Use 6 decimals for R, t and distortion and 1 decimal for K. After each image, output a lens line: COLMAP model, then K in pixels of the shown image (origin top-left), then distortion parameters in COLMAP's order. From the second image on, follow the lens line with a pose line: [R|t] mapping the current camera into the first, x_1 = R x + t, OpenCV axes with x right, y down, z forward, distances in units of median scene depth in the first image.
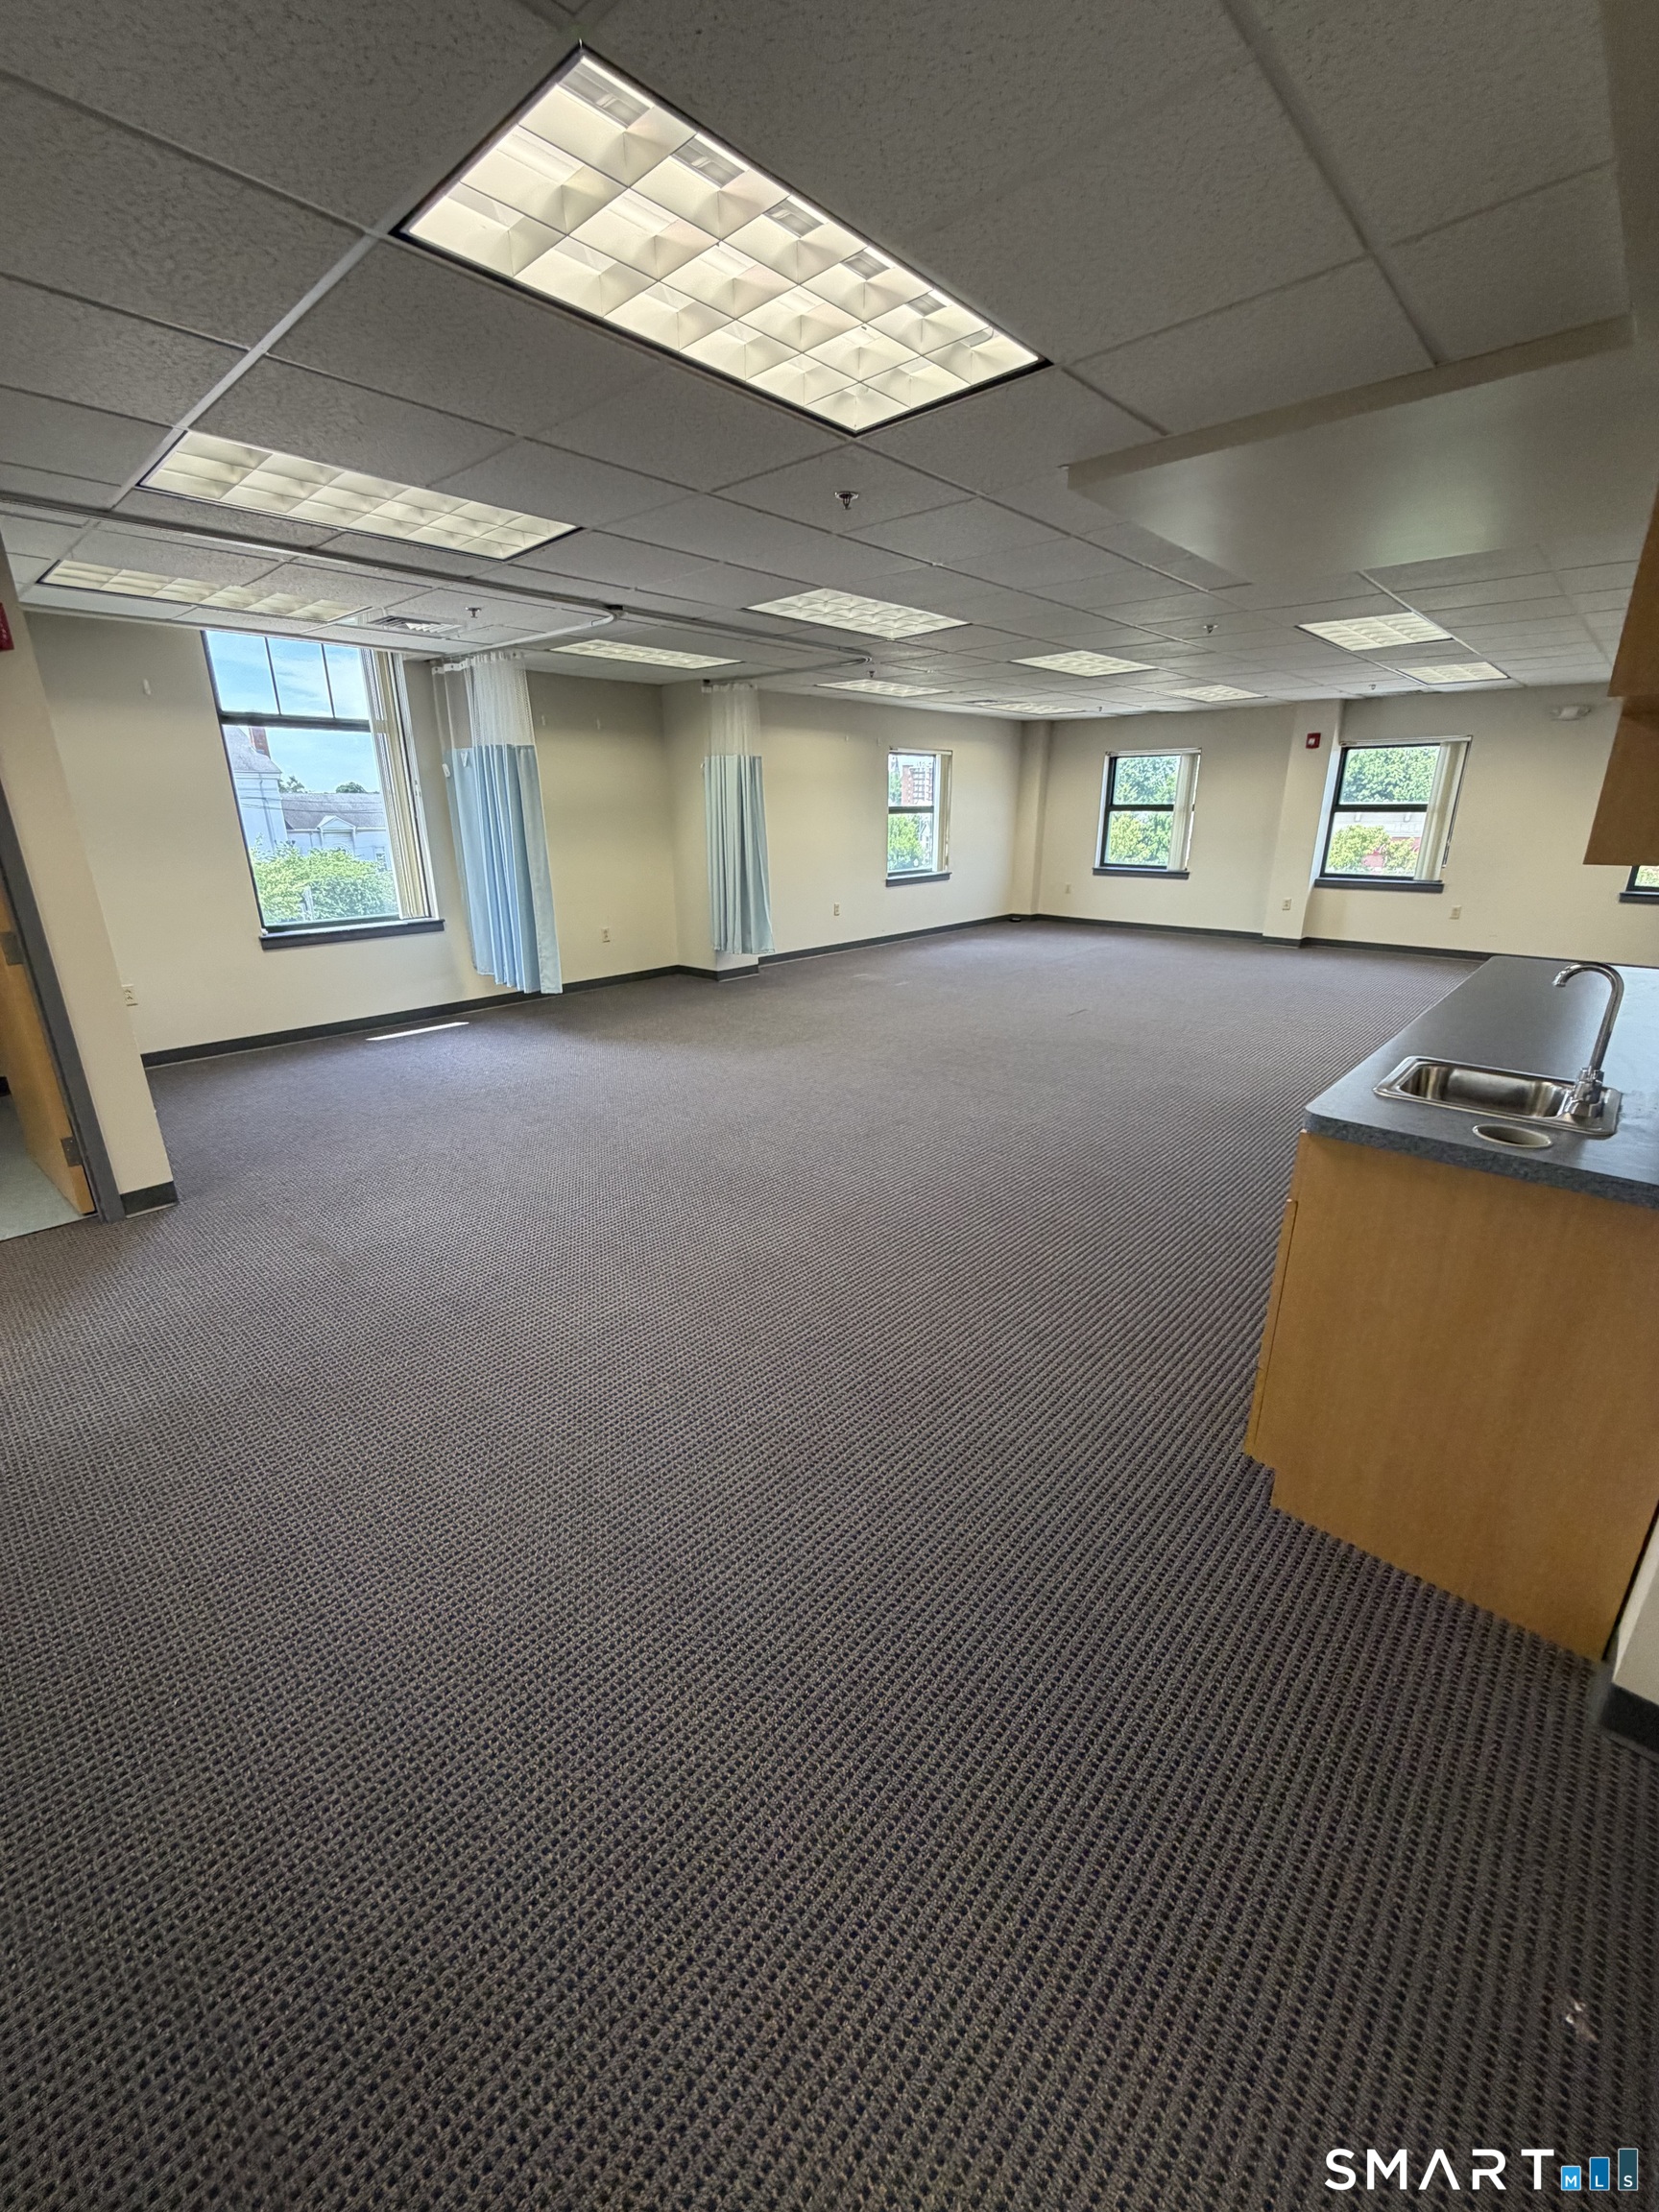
lens RADIAL K [[885.1, 0, 831.2], [0, 885.1, 1091.8], [0, 0, 1]] dist [0.010502, -0.000064]
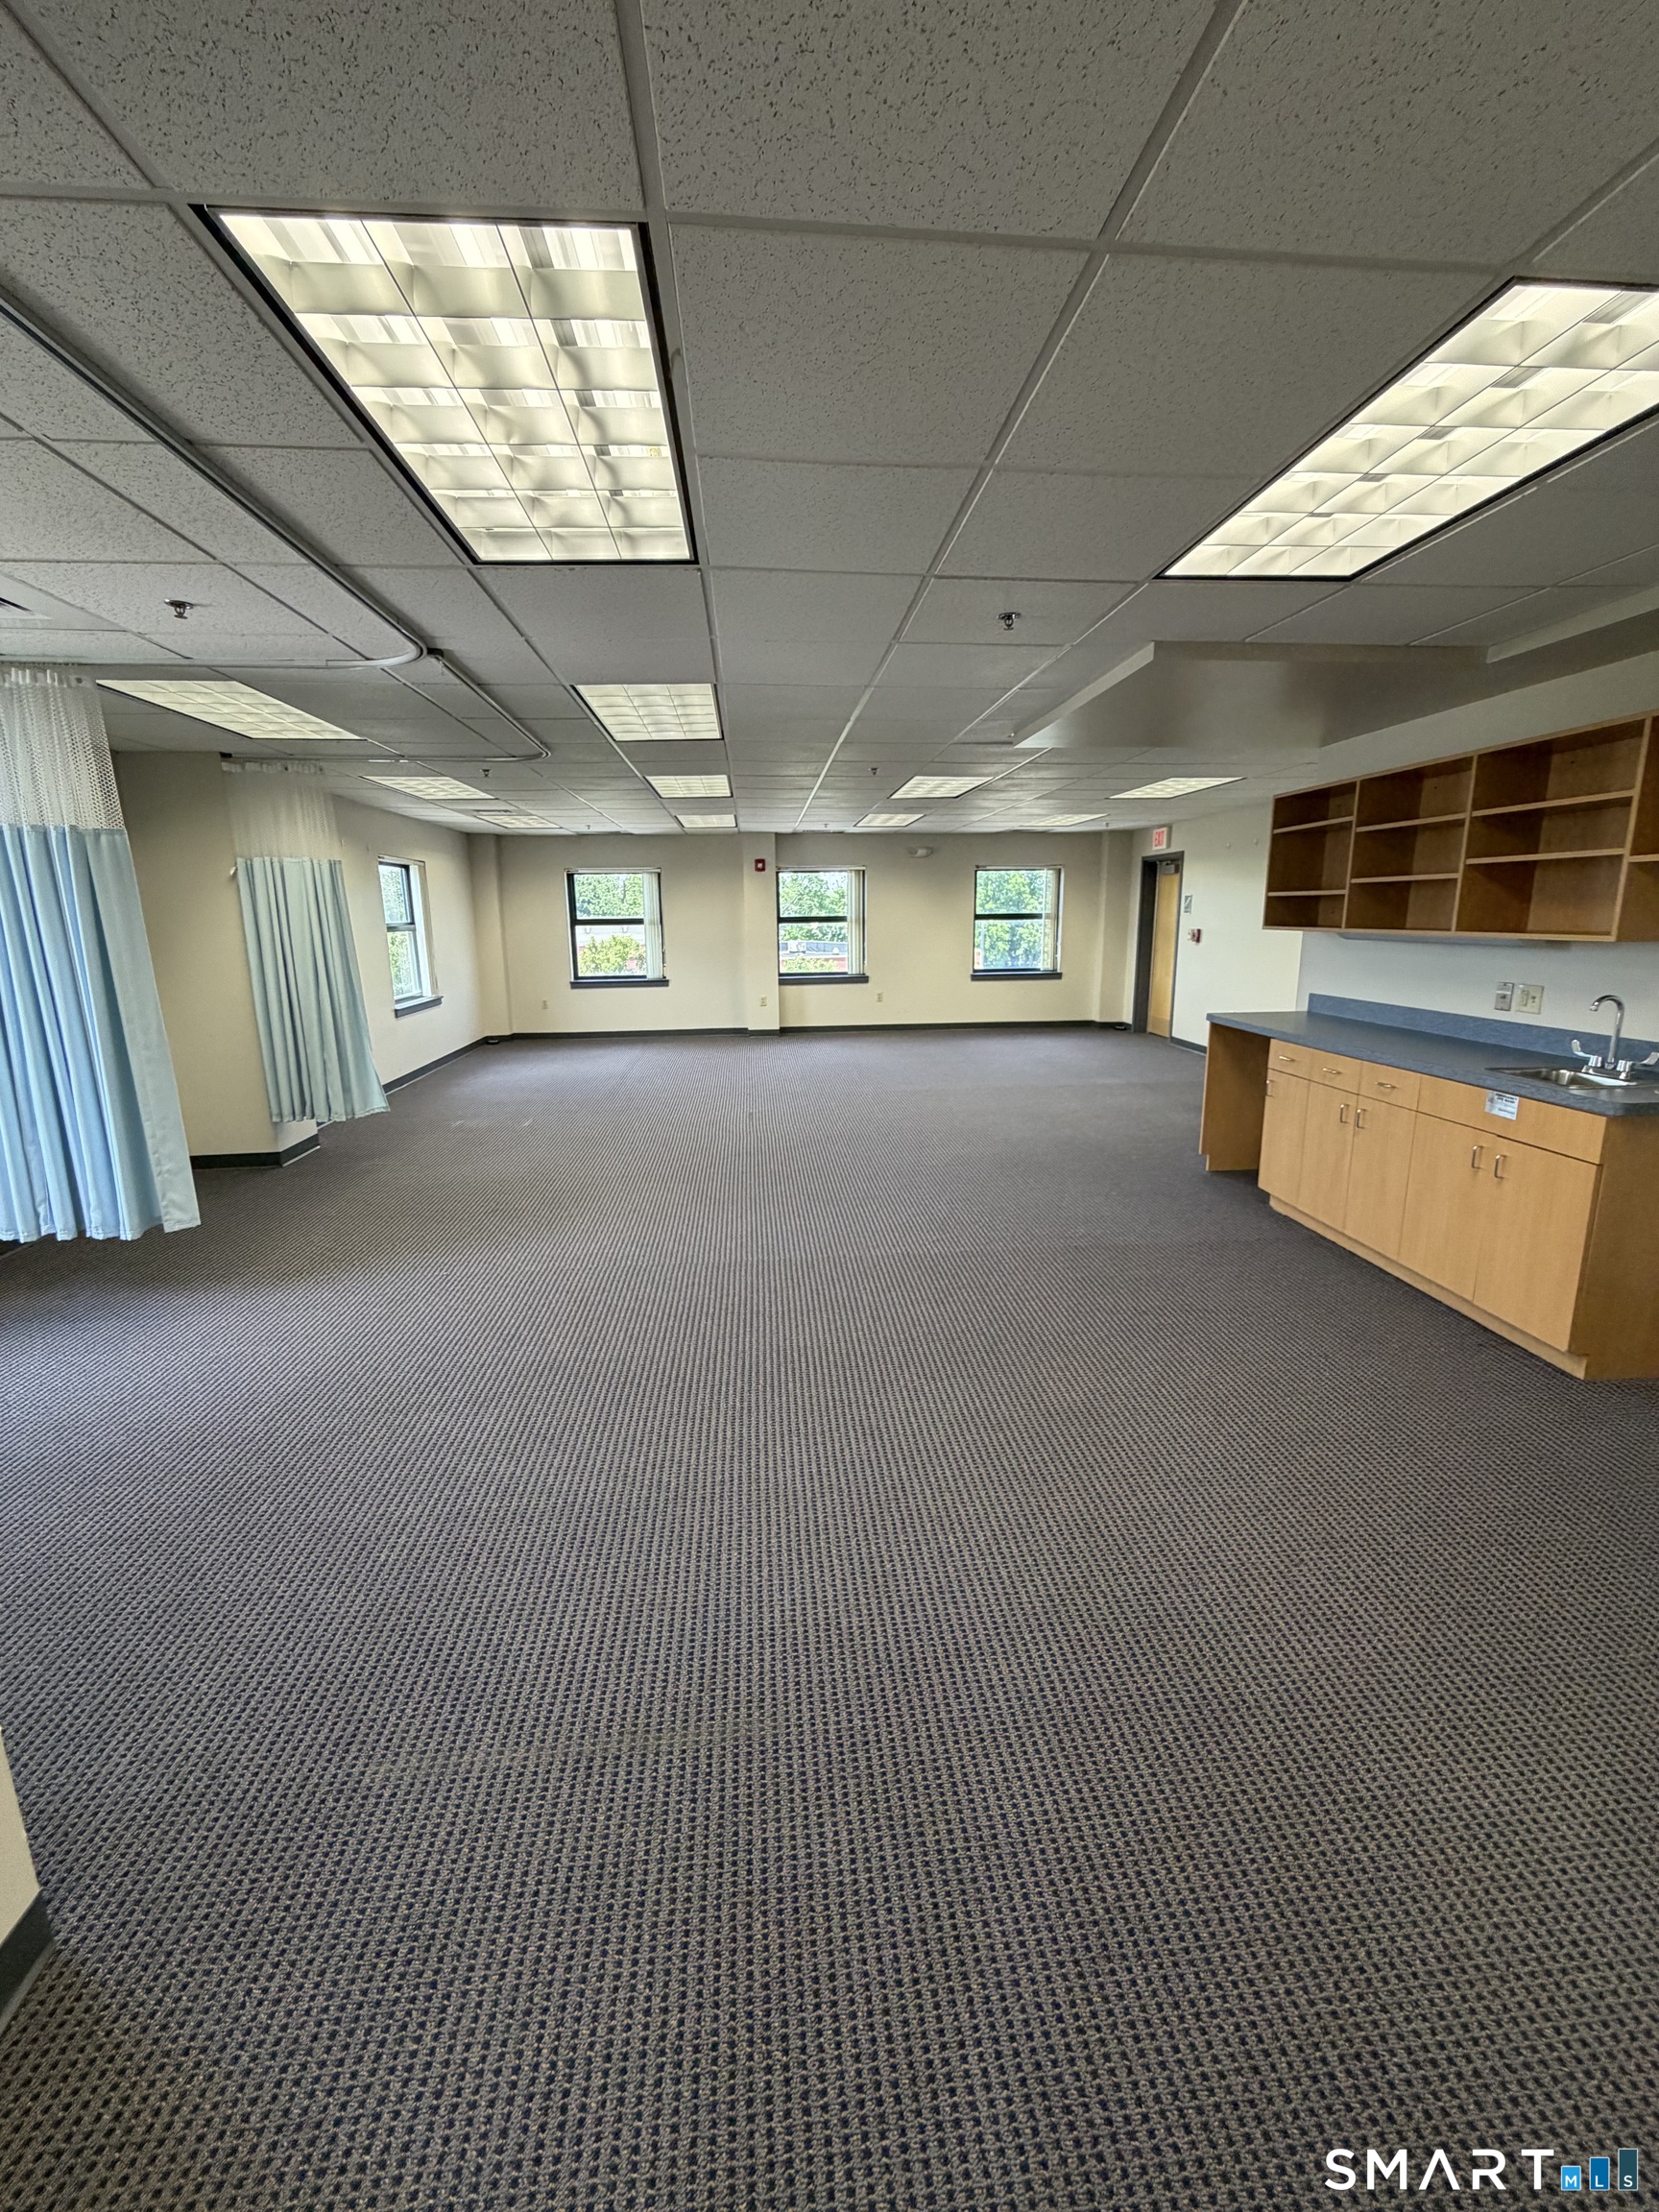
lens RADIAL K [[885.1, 0, 831.2], [0, 885.1, 1091.8], [0, 0, 1]] dist [0.010502, -0.000064]
pose [[0.680339, -0.152619, 0.716831, -0.263539], [0.239570, 0.970658, -0.020714, -0.050958], [-0.692636, 0.185824, 0.696939, 0.157331]]
